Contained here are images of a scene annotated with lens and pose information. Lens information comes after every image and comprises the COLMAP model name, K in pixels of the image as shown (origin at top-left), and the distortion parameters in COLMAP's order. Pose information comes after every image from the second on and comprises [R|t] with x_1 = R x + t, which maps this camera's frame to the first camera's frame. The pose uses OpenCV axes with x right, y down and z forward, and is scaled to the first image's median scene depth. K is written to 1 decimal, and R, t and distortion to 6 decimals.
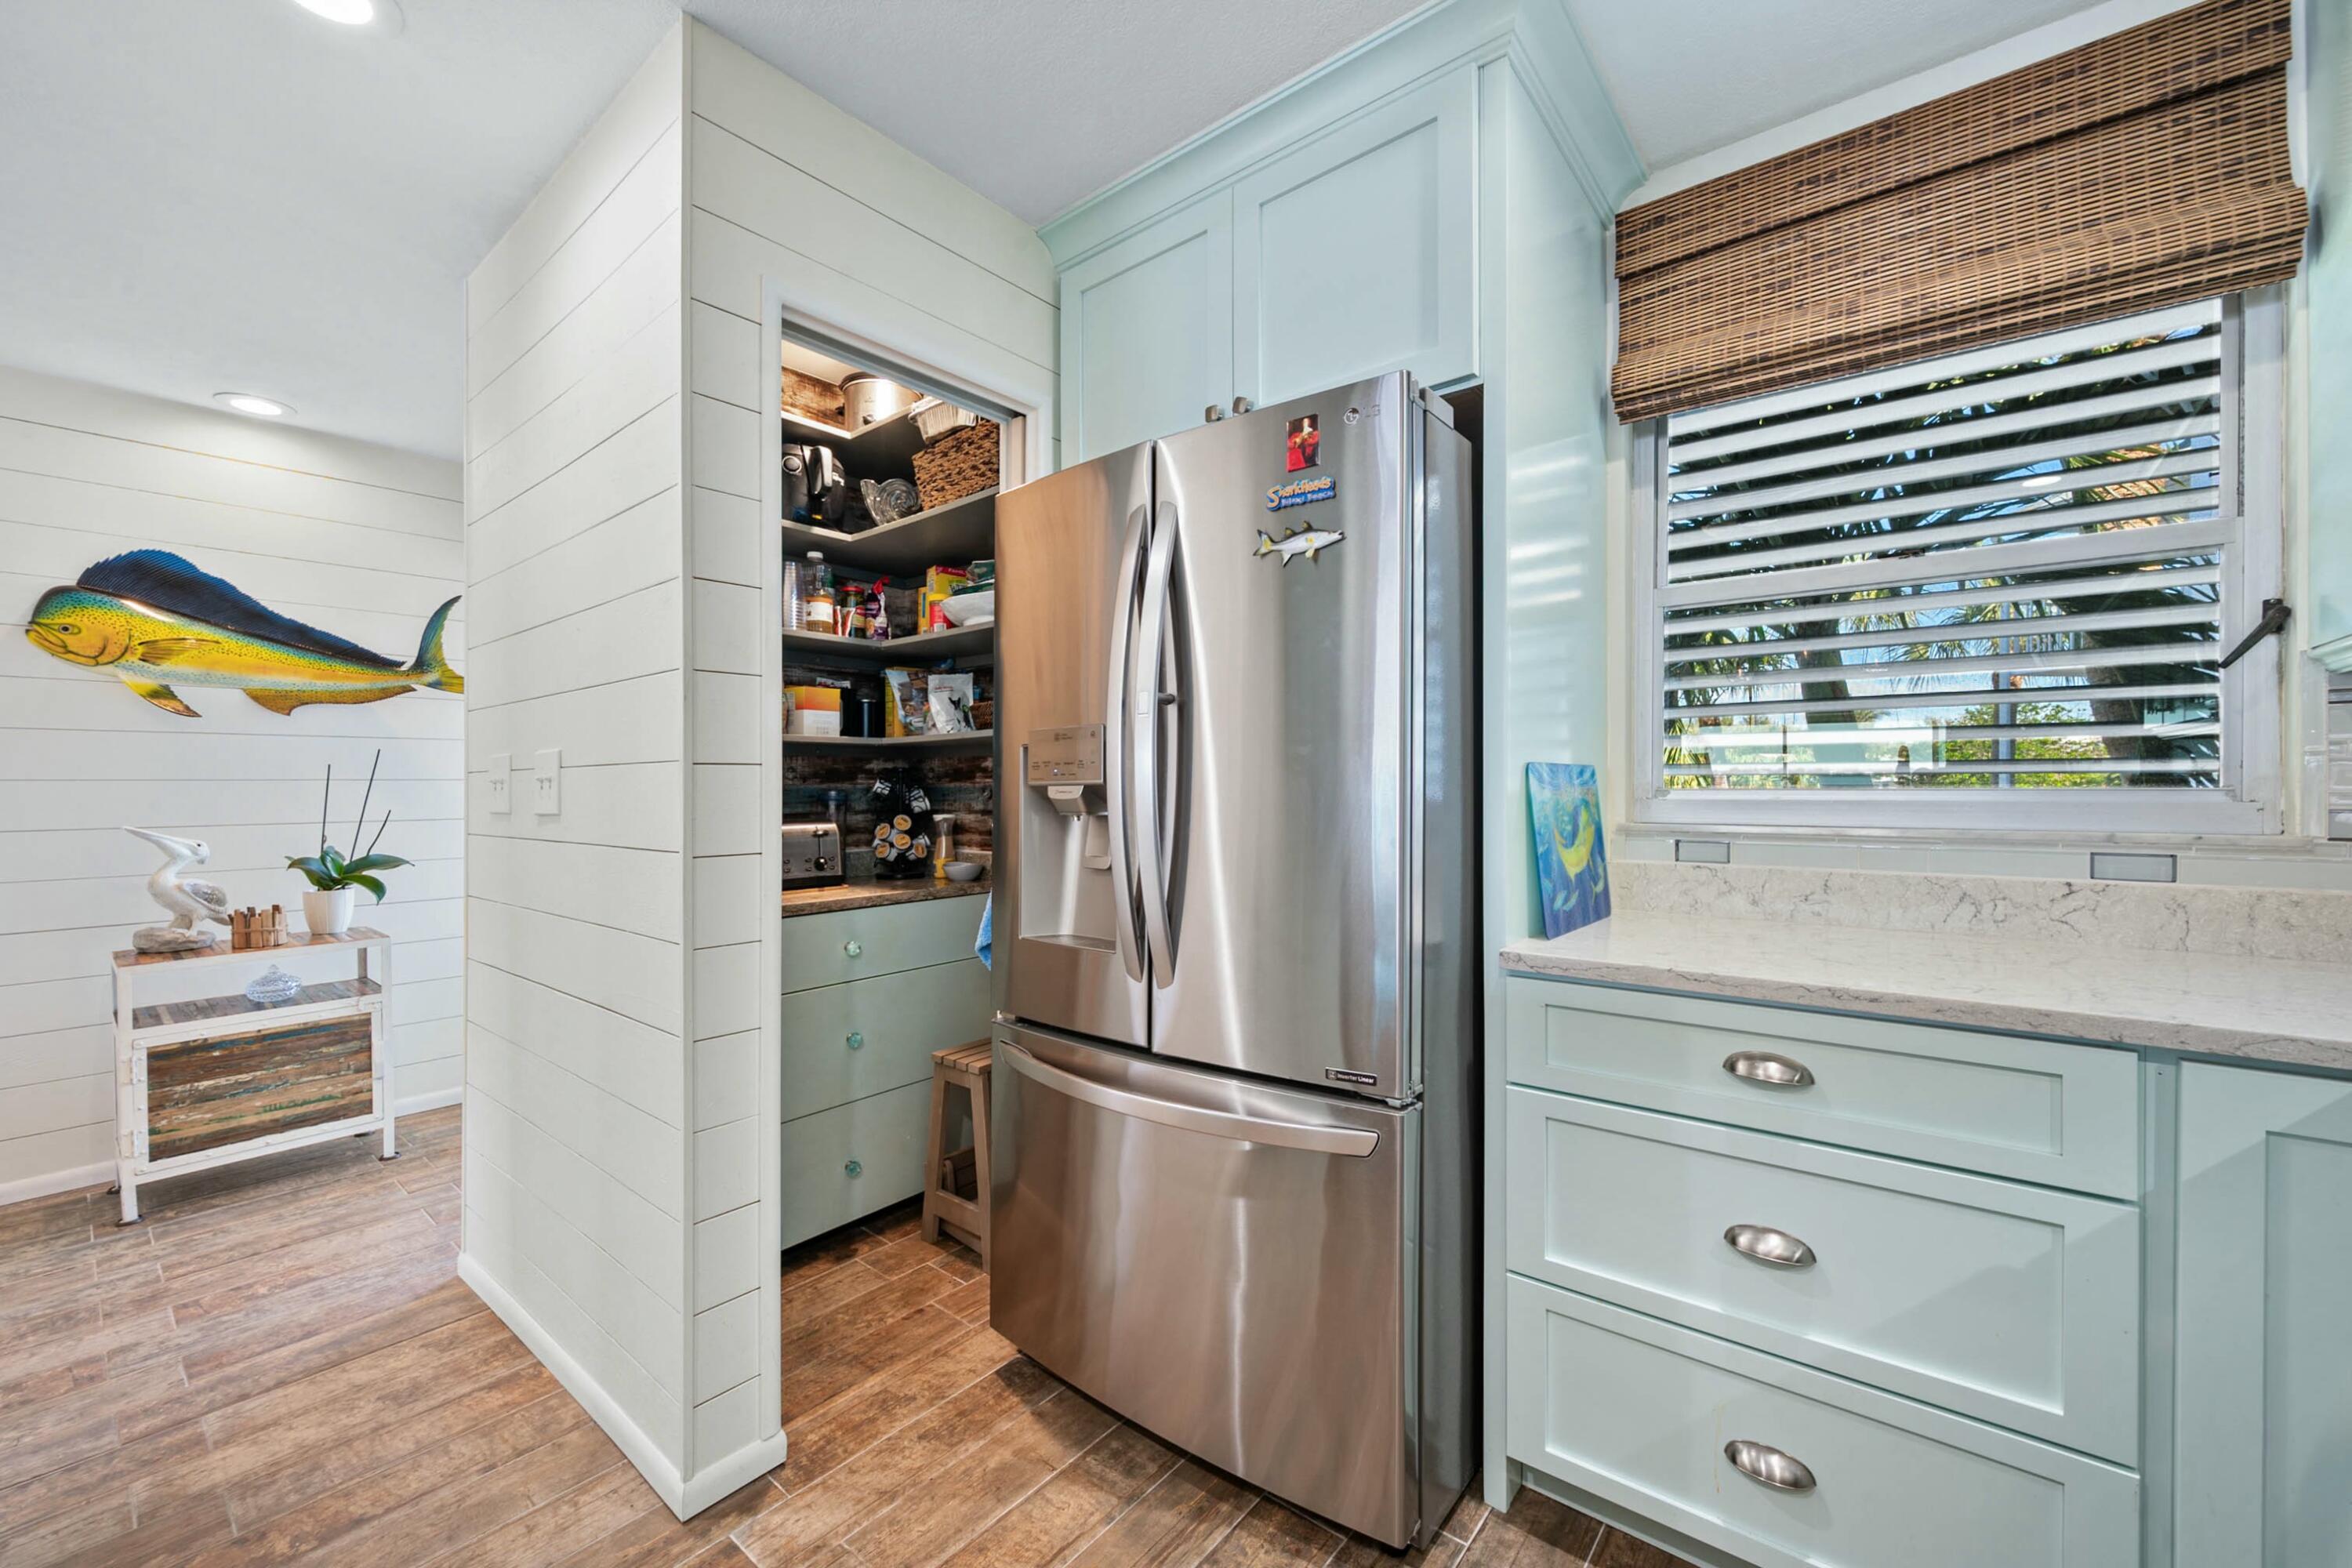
lens RADIAL K [[925.7, 0, 1184.0], [0, 925.7, 795.3], [0, 0, 1]] dist [0.009660, 0.000024]
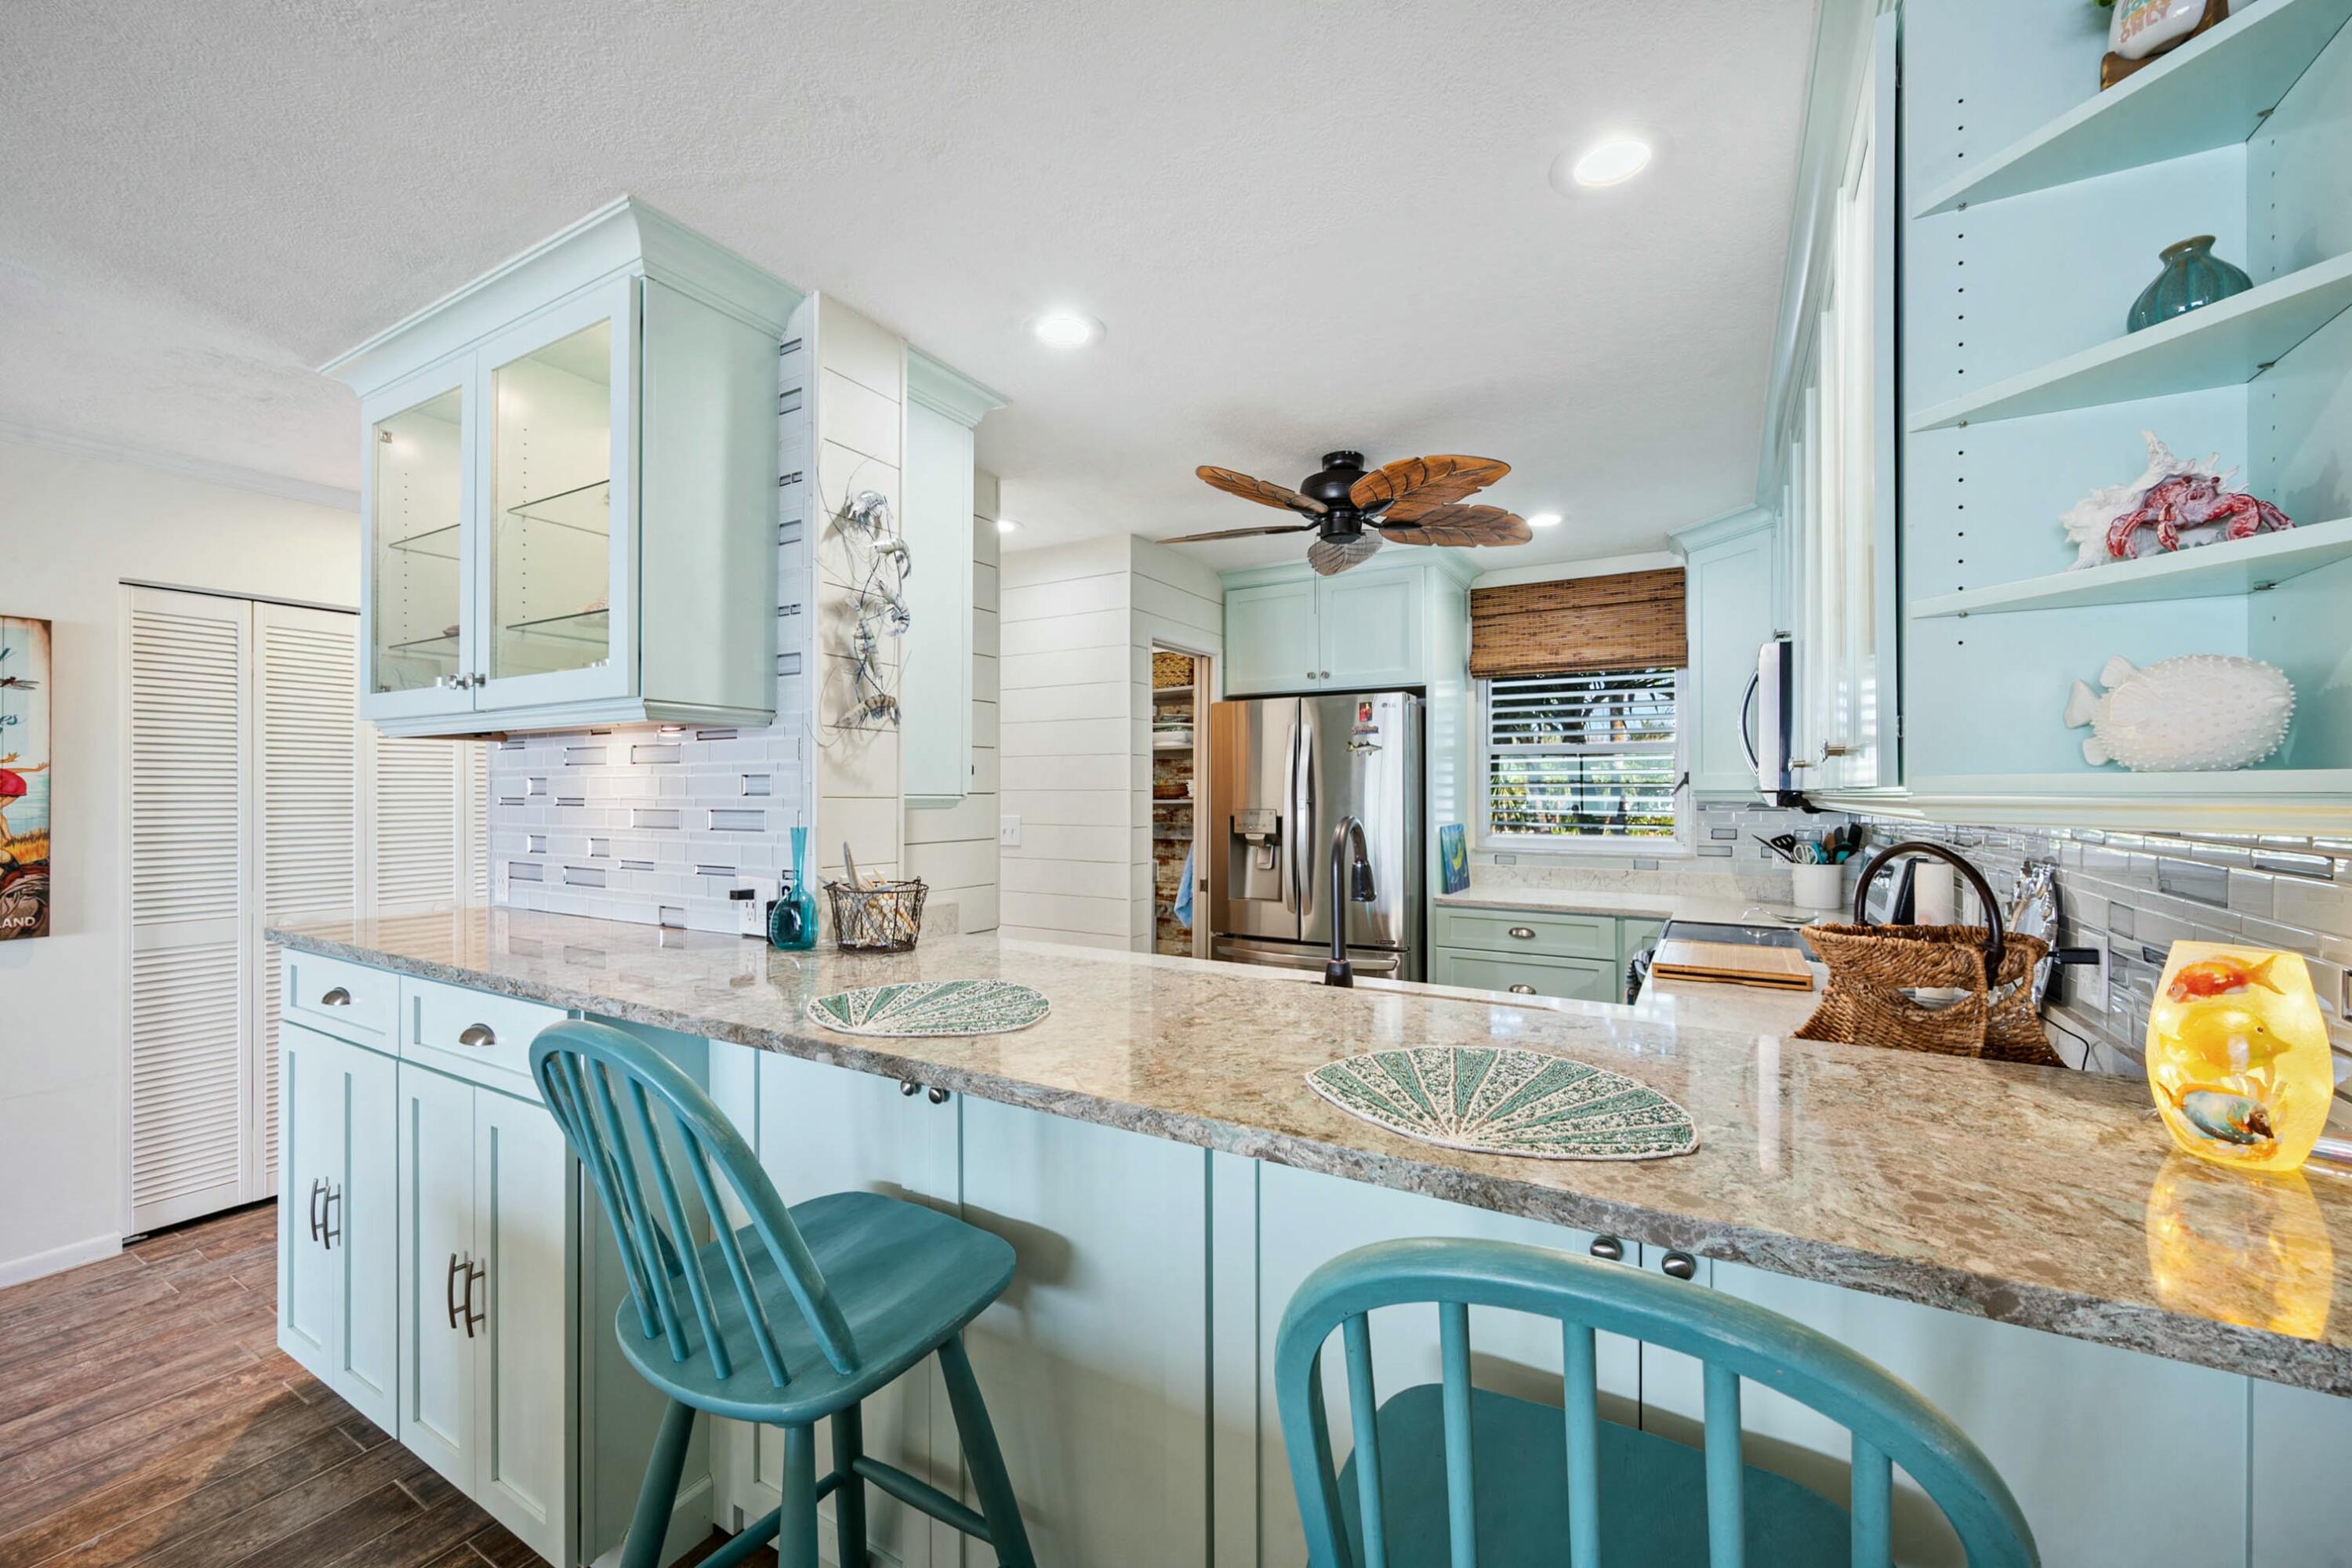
lens RADIAL K [[925.7, 0, 1171.1], [0, 925.7, 782.9], [0, 0, 1]] dist [0.009660, 0.000024]
pose [[0.988552, 0.008321, 0.150652, -0.710643], [-0.006374, 0.999890, -0.013406, -0.108147], [-0.150747, 0.012292, 0.988496, -1.341061]]
